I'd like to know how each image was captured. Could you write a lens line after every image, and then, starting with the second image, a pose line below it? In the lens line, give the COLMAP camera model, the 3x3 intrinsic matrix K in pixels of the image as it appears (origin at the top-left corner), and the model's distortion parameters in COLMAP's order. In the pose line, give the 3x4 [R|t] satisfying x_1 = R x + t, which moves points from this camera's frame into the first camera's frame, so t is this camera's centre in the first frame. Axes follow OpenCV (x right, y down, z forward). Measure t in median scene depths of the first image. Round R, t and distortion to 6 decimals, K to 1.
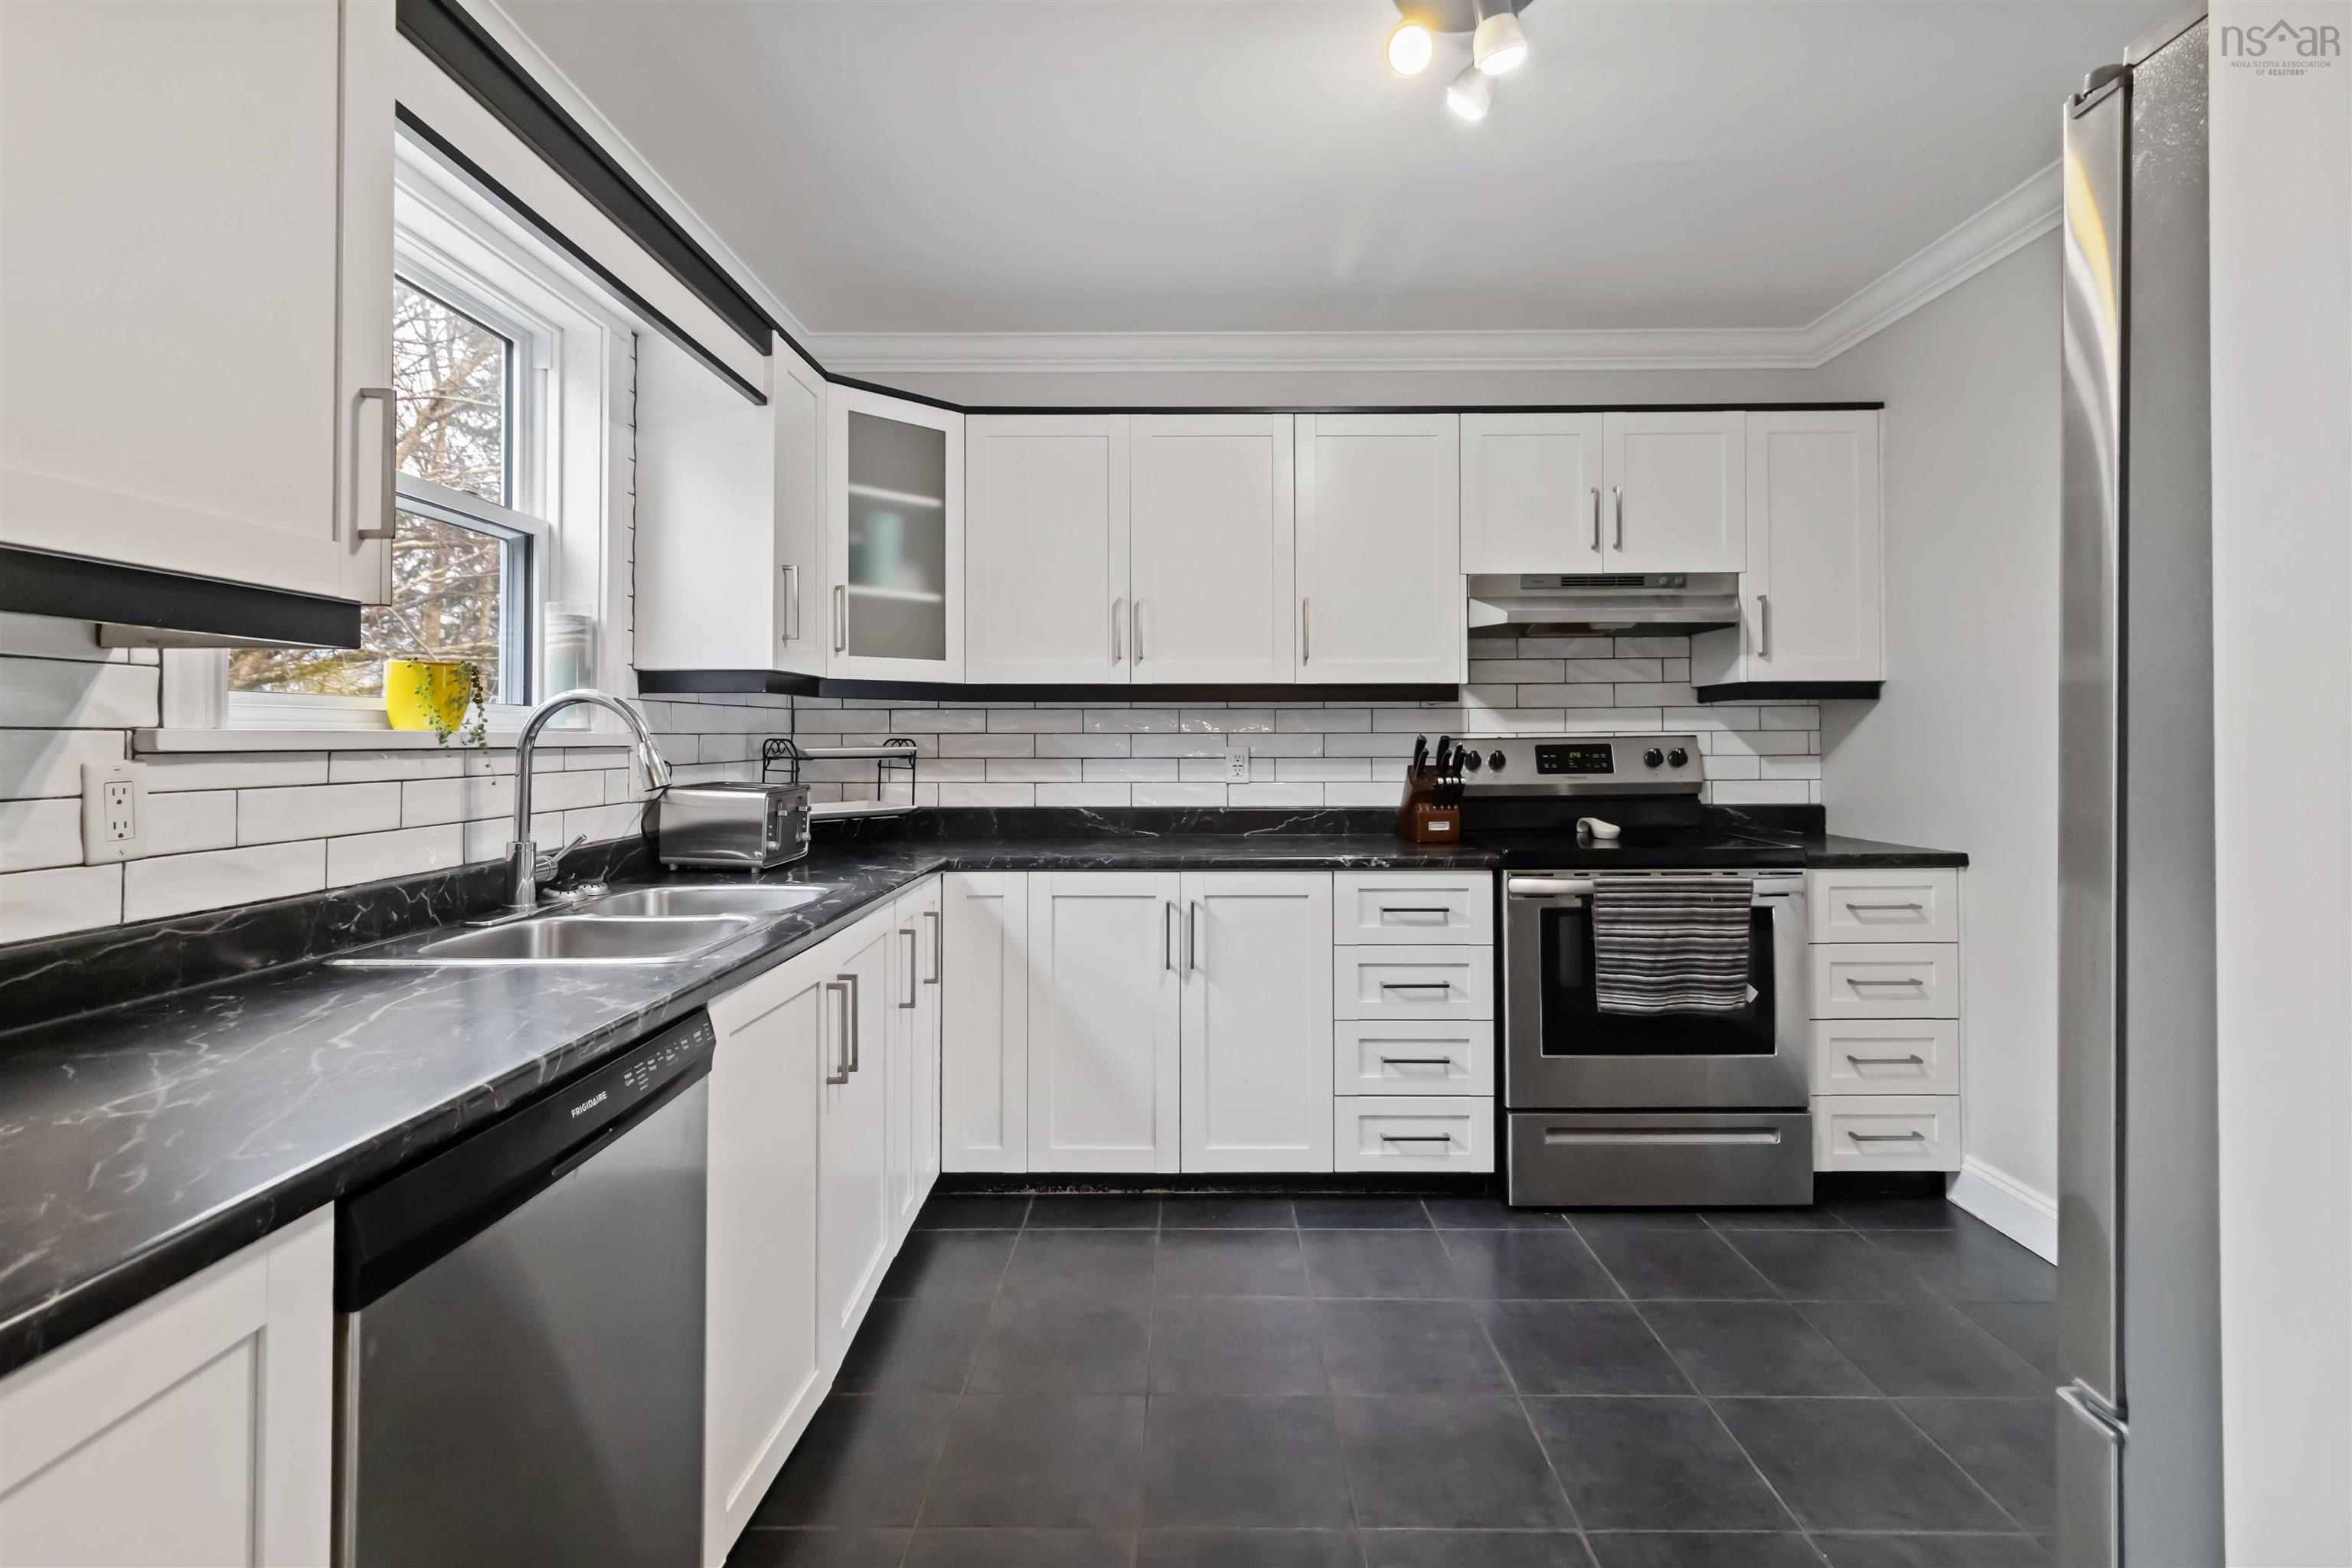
lens RADIAL K [[1090.2, 0, 1168.3], [0, 1090.2, 731.8], [0, 0, 1]] dist [0.006832, 0.000064]
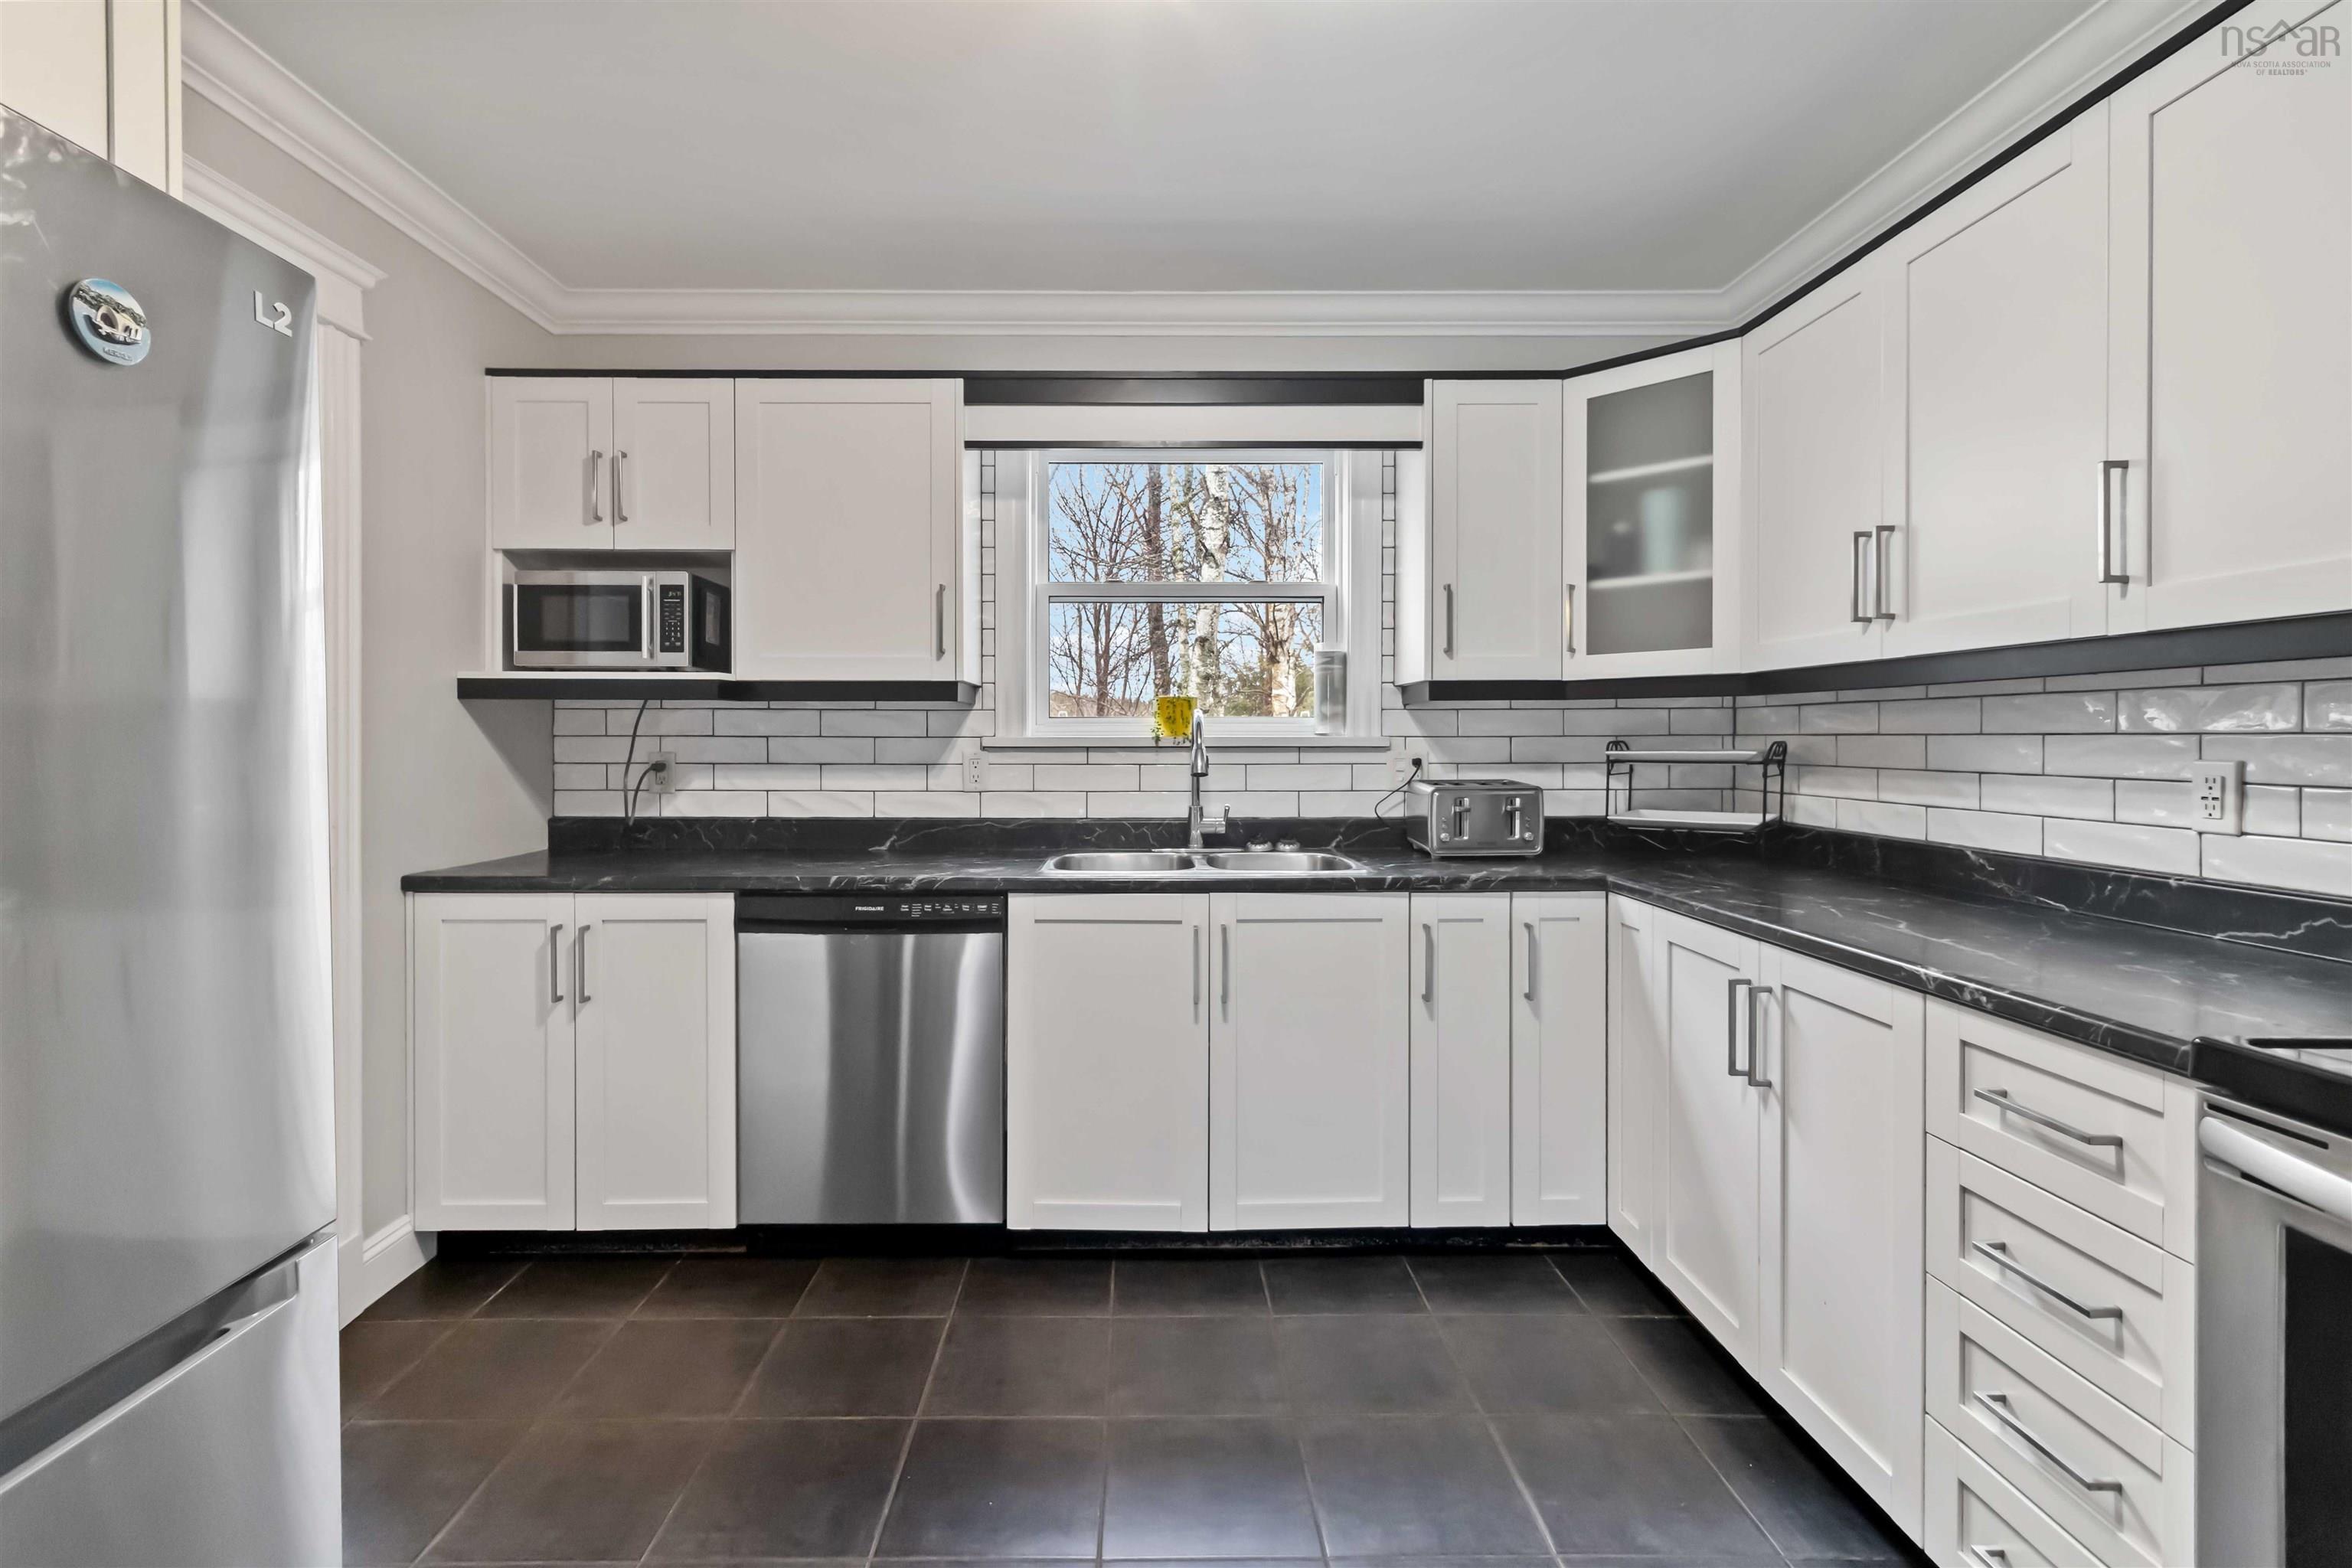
lens RADIAL K [[1090.2, 0, 1148.3], [0, 1090.2, 745.9], [0, 0, 1]] dist [0.006832, 0.000064]
pose [[0.028452, 0.010188, -0.999543, 0.678363], [0.008443, 0.999910, 0.010432, -0.002807], [0.999560, -0.008736, 0.028363, 0.604843]]
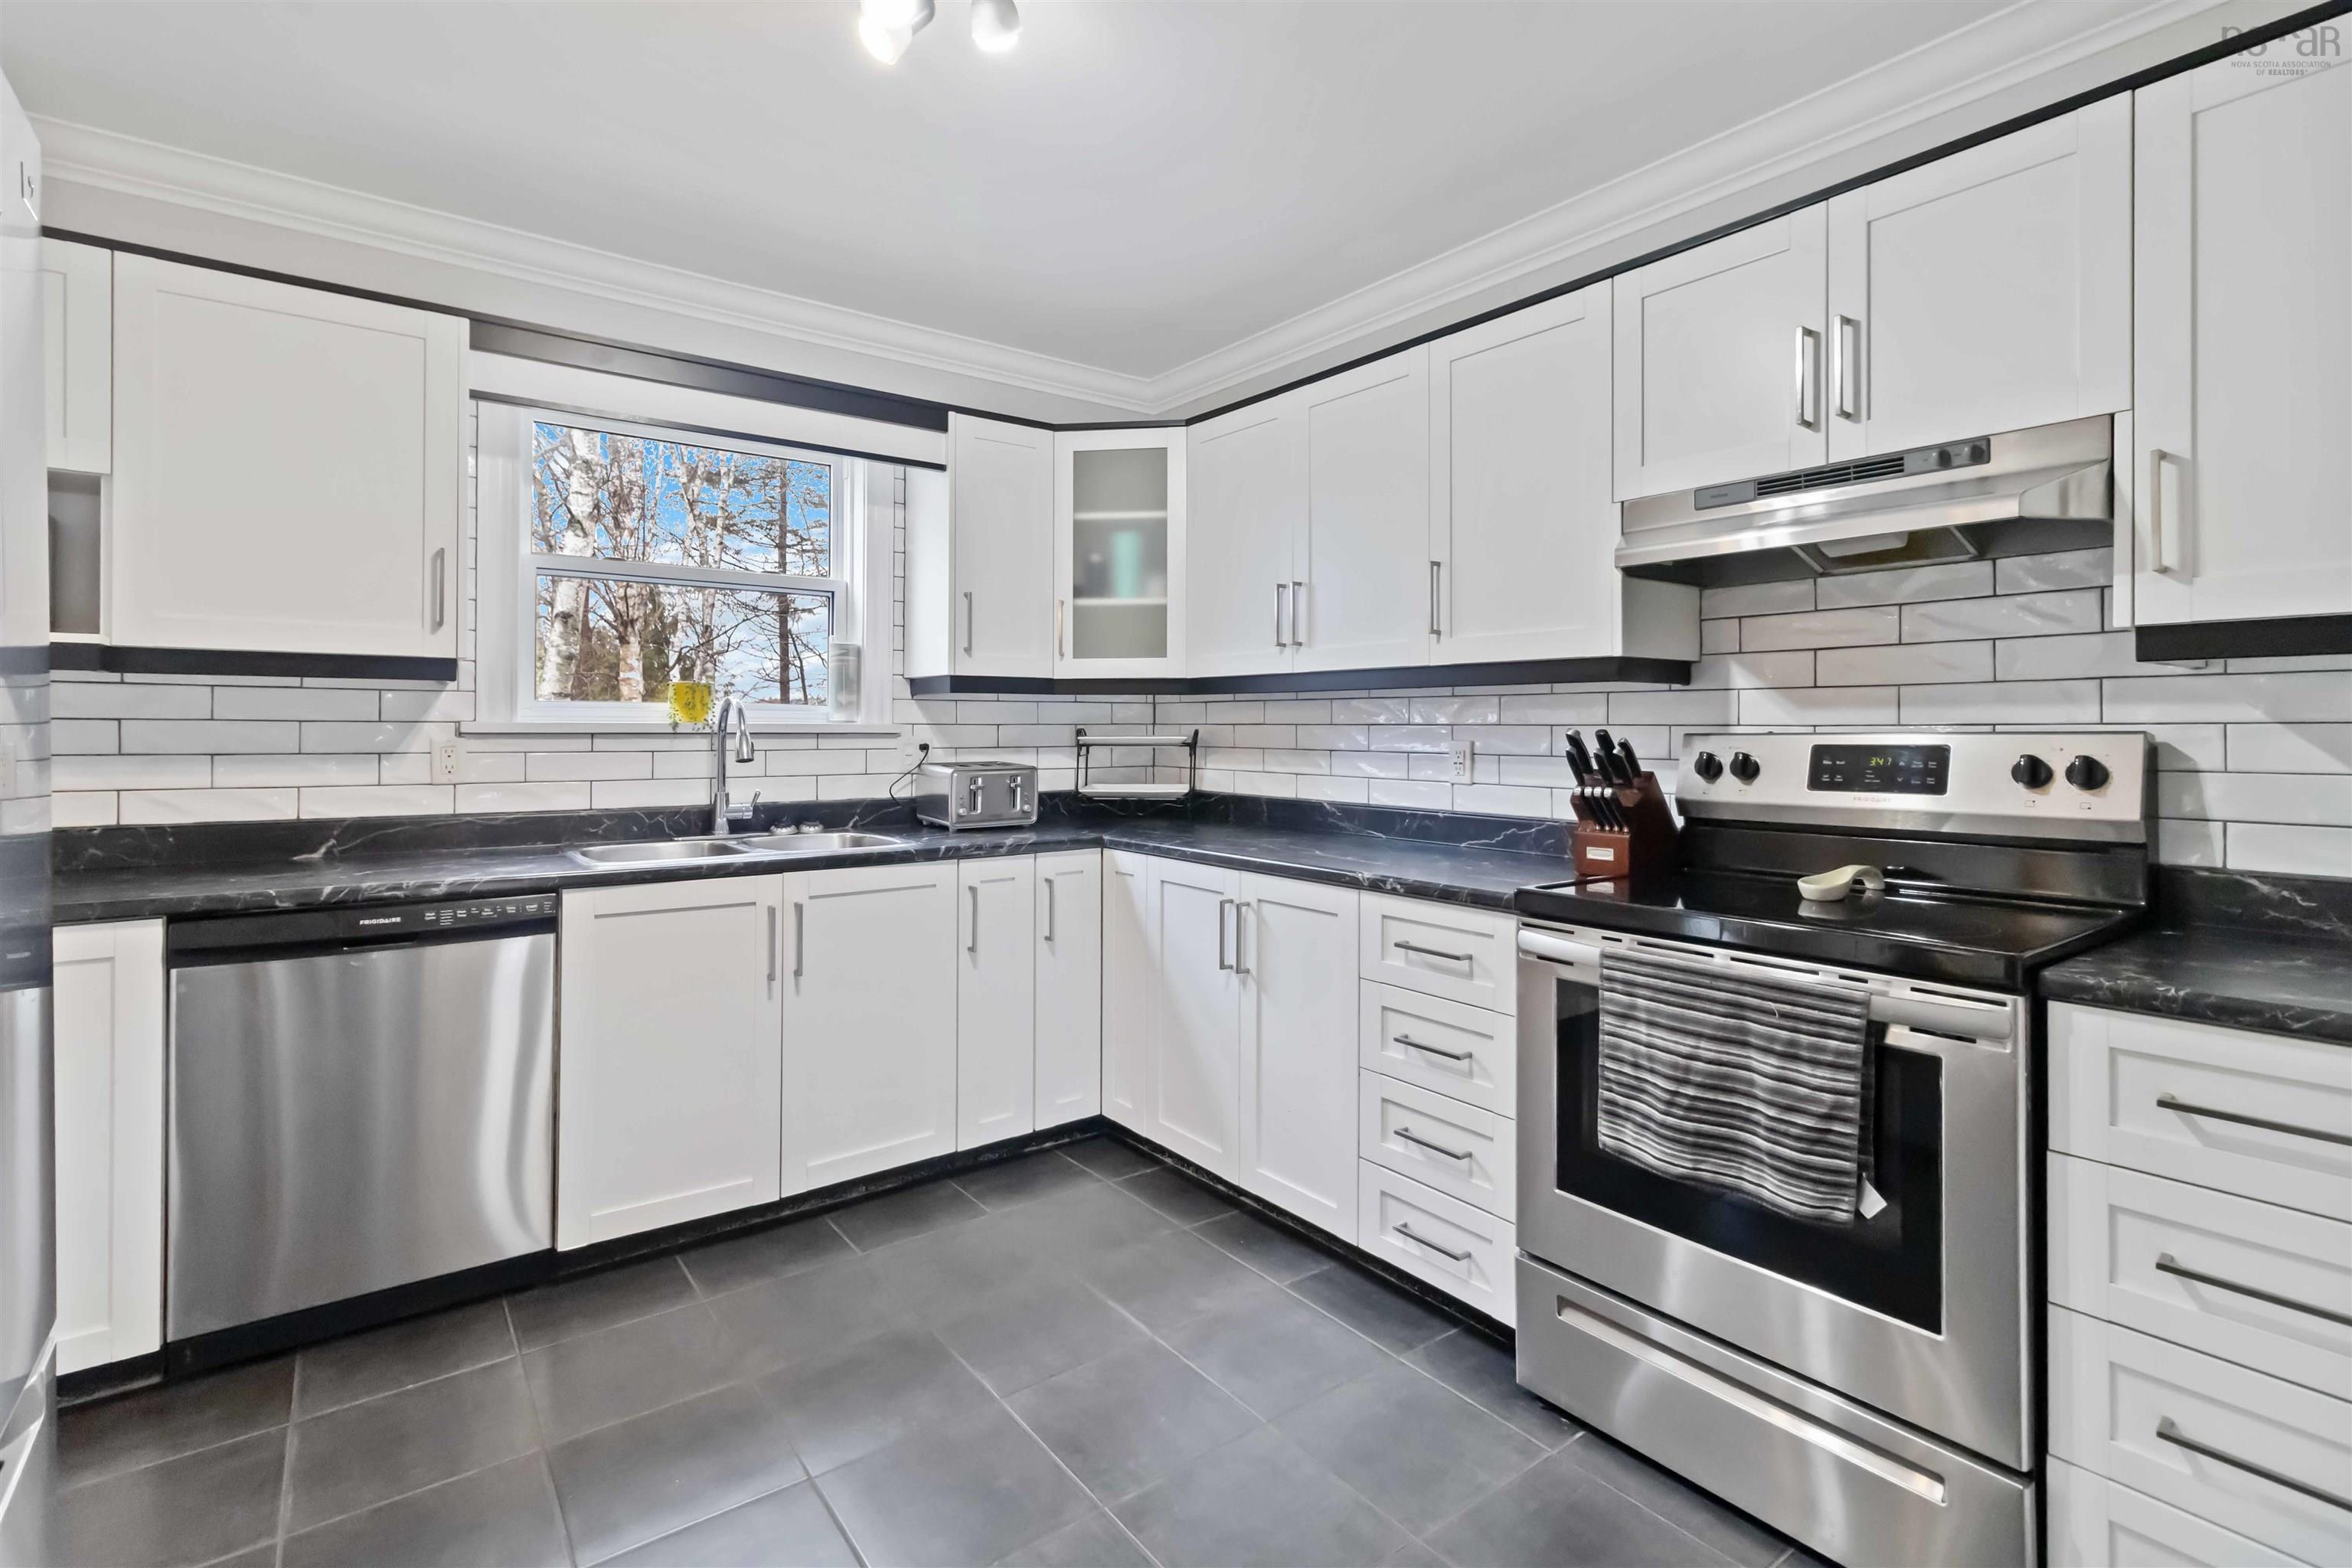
lens RADIAL K [[1090.2, 0, 1167.7], [0, 1090.2, 721.7], [0, 0, 1]] dist [0.006832, 0.000064]
pose [[0.611946, 0.000907, -0.790899, 0.726637], [0.000524, 0.999999, 0.001553, -0.002892], [0.790900, -0.001365, 0.611944, 0.369732]]
